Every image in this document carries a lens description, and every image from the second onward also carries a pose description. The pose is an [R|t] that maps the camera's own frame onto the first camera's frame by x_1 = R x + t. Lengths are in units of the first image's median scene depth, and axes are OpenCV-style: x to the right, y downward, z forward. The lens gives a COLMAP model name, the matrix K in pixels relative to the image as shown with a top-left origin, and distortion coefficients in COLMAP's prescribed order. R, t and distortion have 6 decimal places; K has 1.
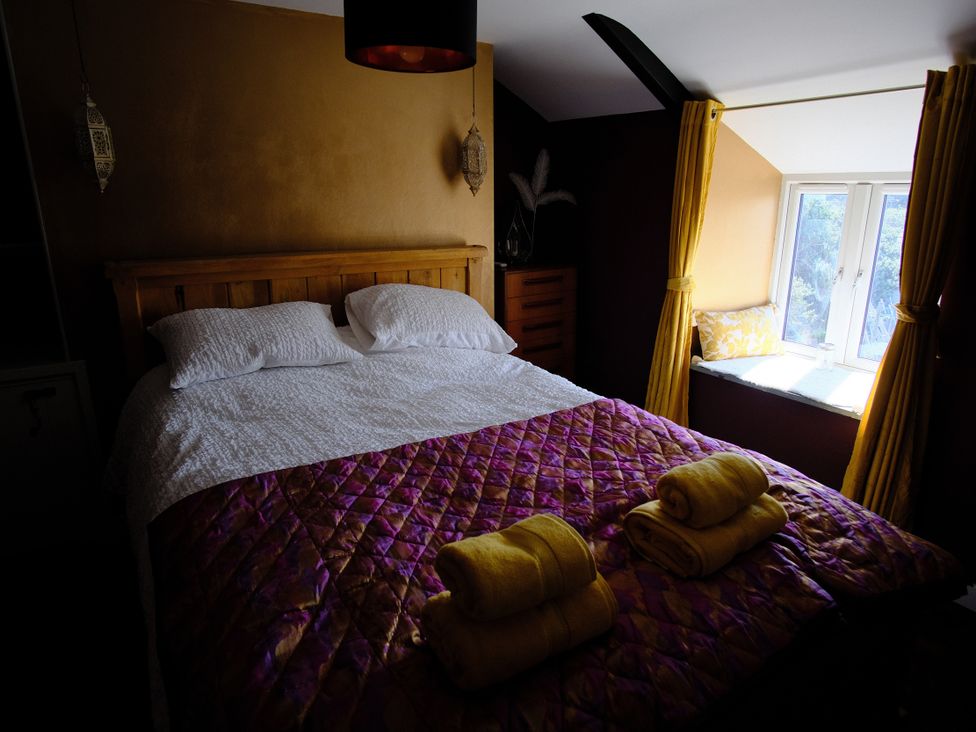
lens RADIAL K [[582.7, 0, 490.4], [0, 582.7, 362.1], [0, 0, 1]] dist [-0.027934, 0.001565]
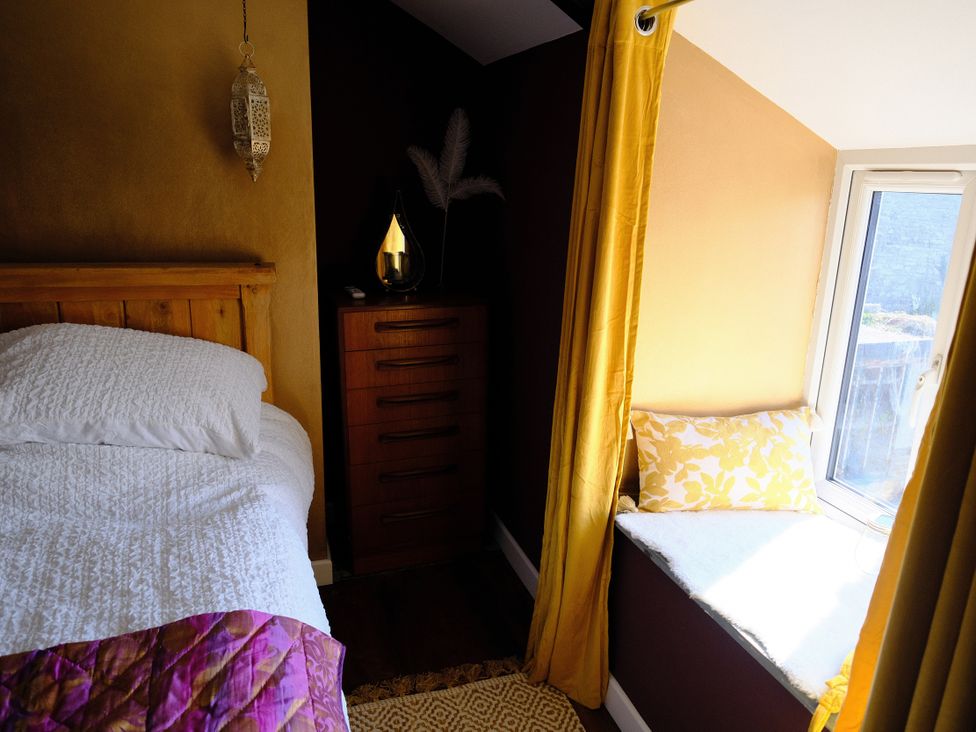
lens RADIAL K [[691.4, 0, 486.4], [0, 691.4, 366.2], [0, 0, 1]] dist [-0.002538, 0.009365]
pose [[0.971994, 0.085137, -0.219043, 0.362050], [-0.089580, 0.995925, -0.010417, -0.110685], [0.217263, 0.029747, 0.975660, 0.369696]]
